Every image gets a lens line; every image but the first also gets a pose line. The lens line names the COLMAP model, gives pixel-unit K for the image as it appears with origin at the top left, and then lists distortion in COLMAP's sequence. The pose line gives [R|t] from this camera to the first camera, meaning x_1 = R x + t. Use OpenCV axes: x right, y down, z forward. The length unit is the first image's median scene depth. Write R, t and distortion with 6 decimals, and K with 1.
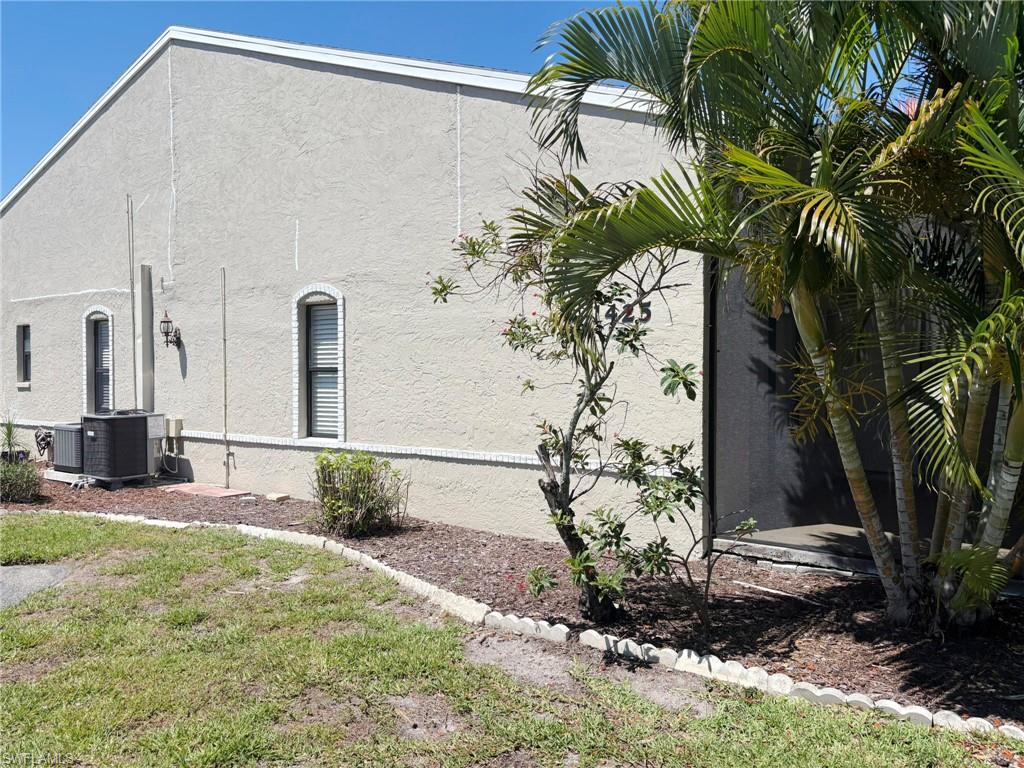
lens RADIAL K [[768.8, 0, 508.7], [0, 768.8, 386.2], [0, 0, 1]] dist [0.051394, -0.063450]
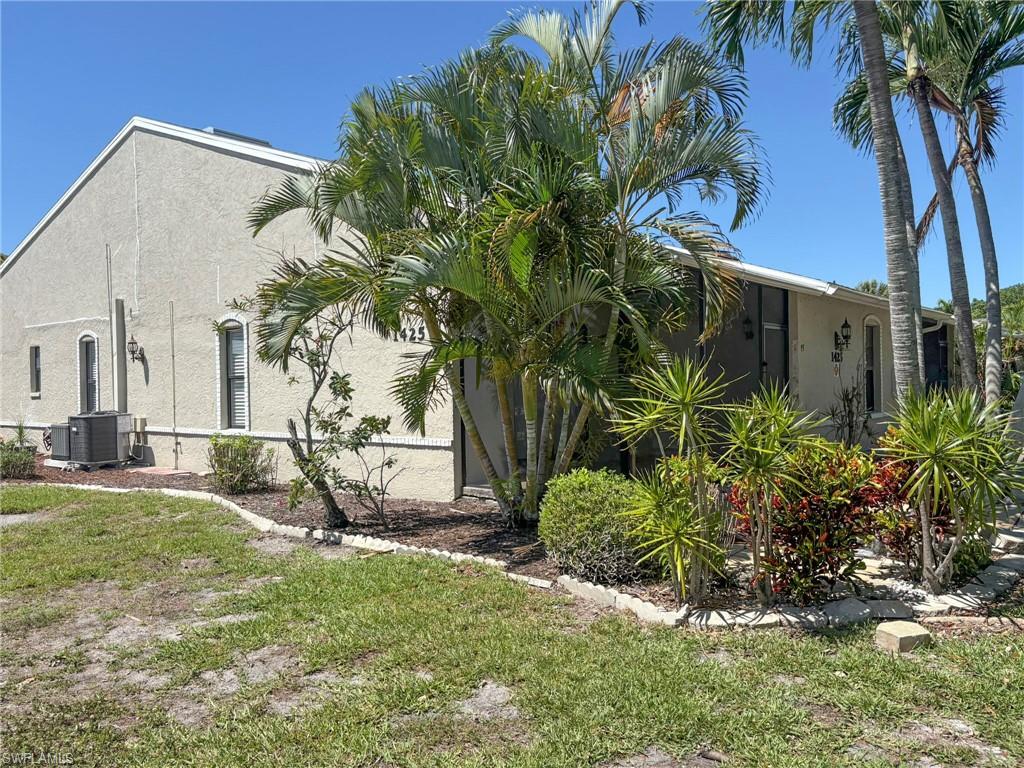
lens RADIAL K [[772.9, 0, 512.0], [0, 772.9, 384.0], [0, 0, 1]] dist [-0.000659, -0.002185]
pose [[0.999102, -0.017186, -0.038722, 0.252848], [0.016733, 0.999788, -0.011978, 0.012281], [0.038919, 0.011319, 0.999178, -0.279600]]
